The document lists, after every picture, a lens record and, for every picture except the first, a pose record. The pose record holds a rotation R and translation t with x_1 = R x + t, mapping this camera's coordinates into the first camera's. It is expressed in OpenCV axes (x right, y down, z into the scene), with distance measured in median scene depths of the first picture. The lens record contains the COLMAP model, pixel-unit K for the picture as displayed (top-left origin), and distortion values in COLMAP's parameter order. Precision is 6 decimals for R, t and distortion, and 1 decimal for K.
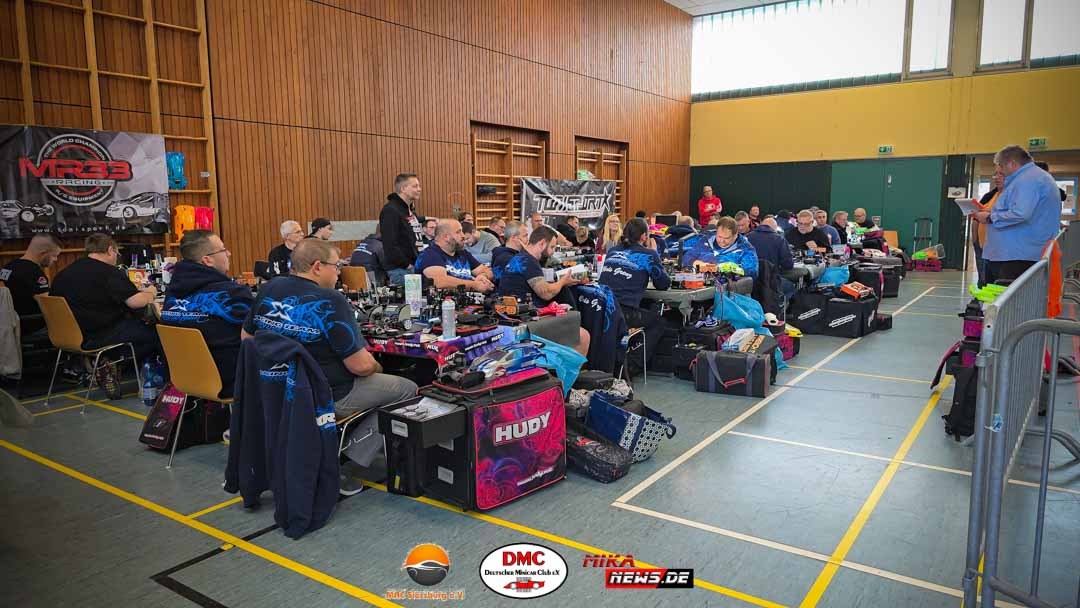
lens RADIAL K [[734.3, 0, 544.6], [0, 734.3, 300.8], [0, 0, 1]] dist [0.046087, -0.046052]
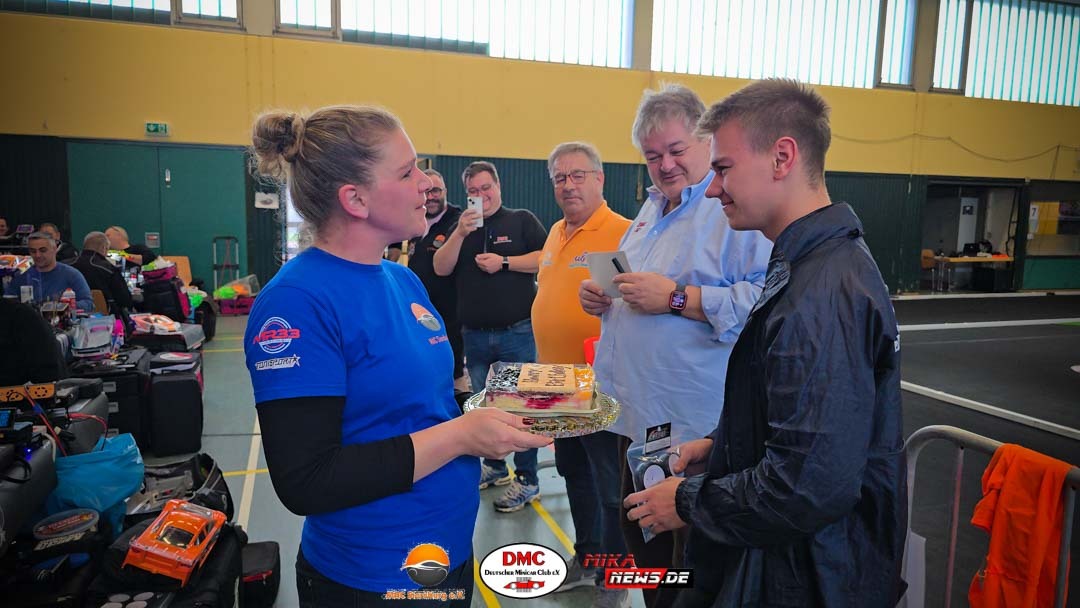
lens RADIAL K [[734.3, 0, 545.4], [0, 734.3, 294.8], [0, 0, 1]] dist [0.046087, -0.046052]
pose [[0.596788, -0.075641, 0.798826, 0.173982], [0.073083, 0.996533, 0.039762, -0.077813], [-0.799064, 0.034651, 0.600246, 0.442498]]
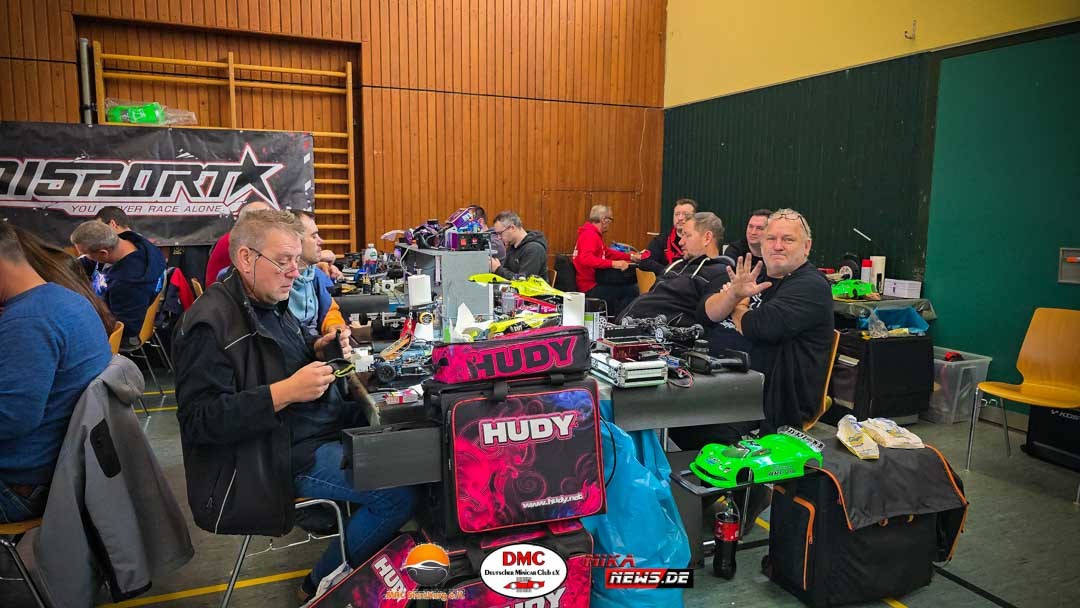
lens RADIAL K [[734.3, 0, 542.3], [0, 734.3, 300.2], [0, 0, 1]] dist [0.046087, -0.046052]
pose [[0.850131, 0.105741, -0.515845, 0.540238], [-0.095988, 0.994336, 0.045634, -0.119597], [0.517749, 0.010720, 0.855466, 0.849650]]
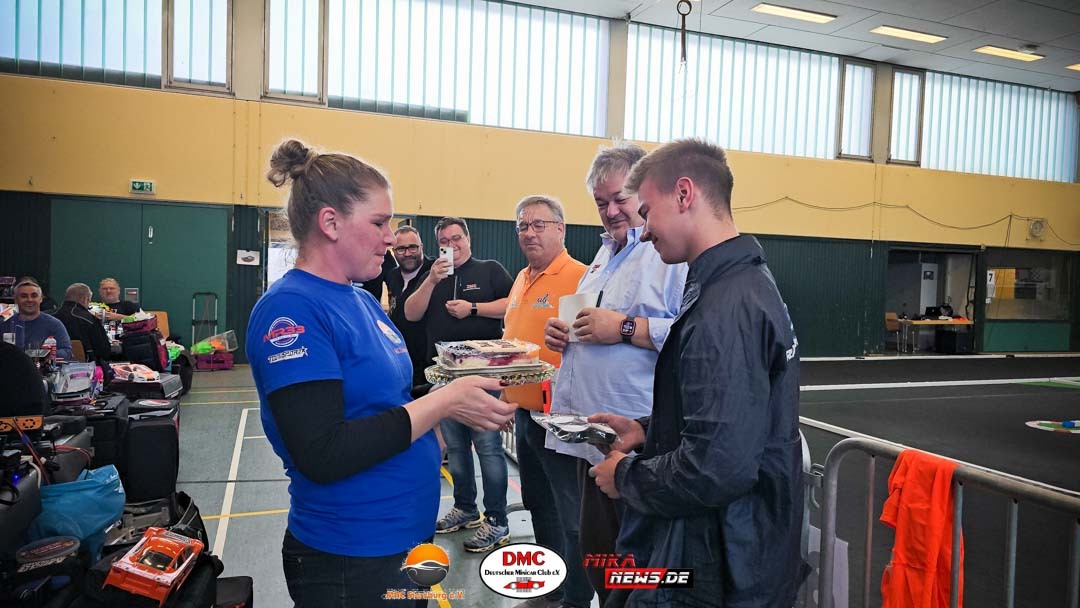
lens RADIAL K [[734.3, 0, 548.0], [0, 734.3, 297.0], [0, 0, 1]] dist [0.046087, -0.046052]
pose [[0.571568, -0.002711, 0.820550, 0.160097], [0.066539, 0.996854, -0.043055, -0.068861], [-0.817852, 0.079208, 0.569951, 0.427665]]
